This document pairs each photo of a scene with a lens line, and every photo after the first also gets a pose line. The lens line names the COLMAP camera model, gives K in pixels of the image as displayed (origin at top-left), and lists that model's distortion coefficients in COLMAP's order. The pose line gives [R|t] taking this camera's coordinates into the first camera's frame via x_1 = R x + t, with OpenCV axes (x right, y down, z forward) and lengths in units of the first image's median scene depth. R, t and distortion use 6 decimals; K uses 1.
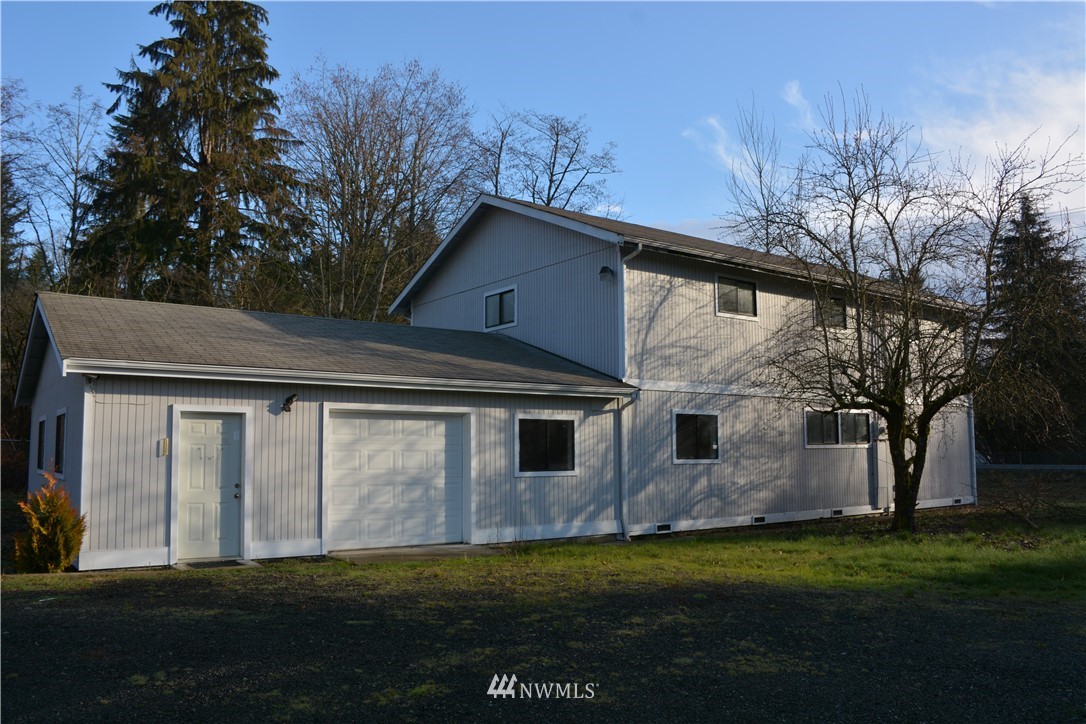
lens RADIAL K [[861.3, 0, 543.0], [0, 861.3, 362.0], [0, 0, 1]] dist [-0.129268, 0.077973]
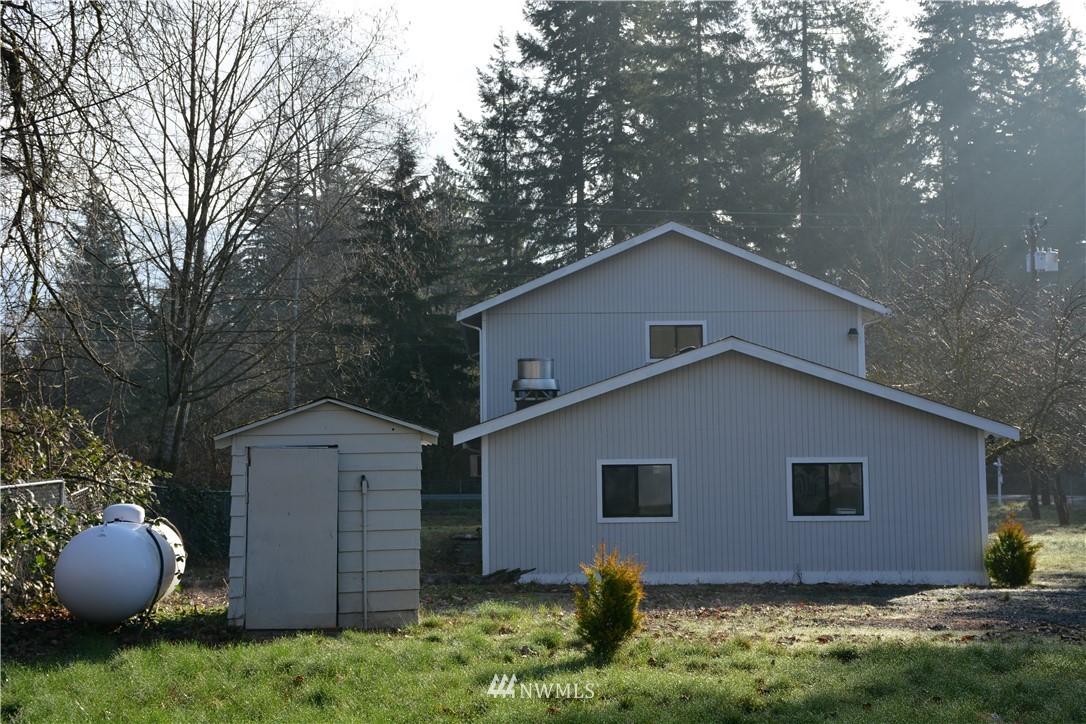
lens RADIAL K [[1710.3, 0, 543.0], [0, 1710.3, 362.0], [0, 0, 1]] dist [0.203608, 0.044820]
pose [[0.568346, 0.044445, 0.821589, -2.100702], [-0.079561, 0.996829, 0.001113, -0.033729], [-0.818934, -0.065999, 0.570080, 0.000291]]
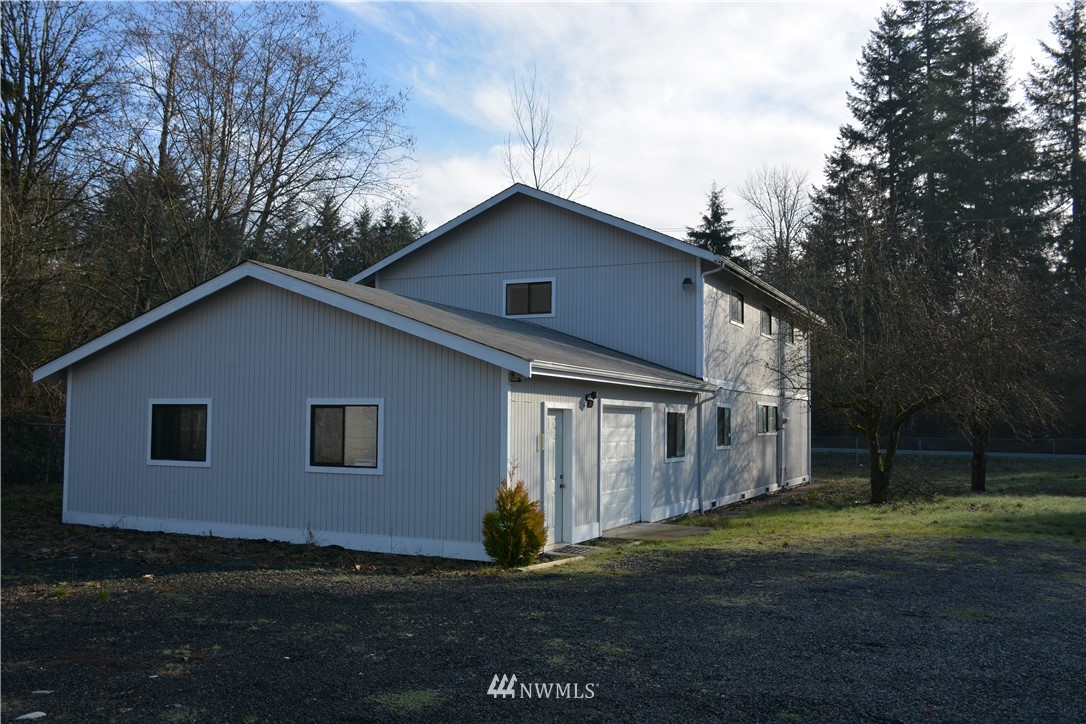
lens RADIAL K [[979.9, 0, 543.0], [0, 979.9, 362.0], [0, 0, 1]] dist [-0.081270, 0.138195]
pose [[0.878510, 0.044862, 0.475613, -0.710173], [-0.066916, 0.997322, 0.029529, -0.025129], [-0.473015, -0.057768, 0.879159, -0.061630]]
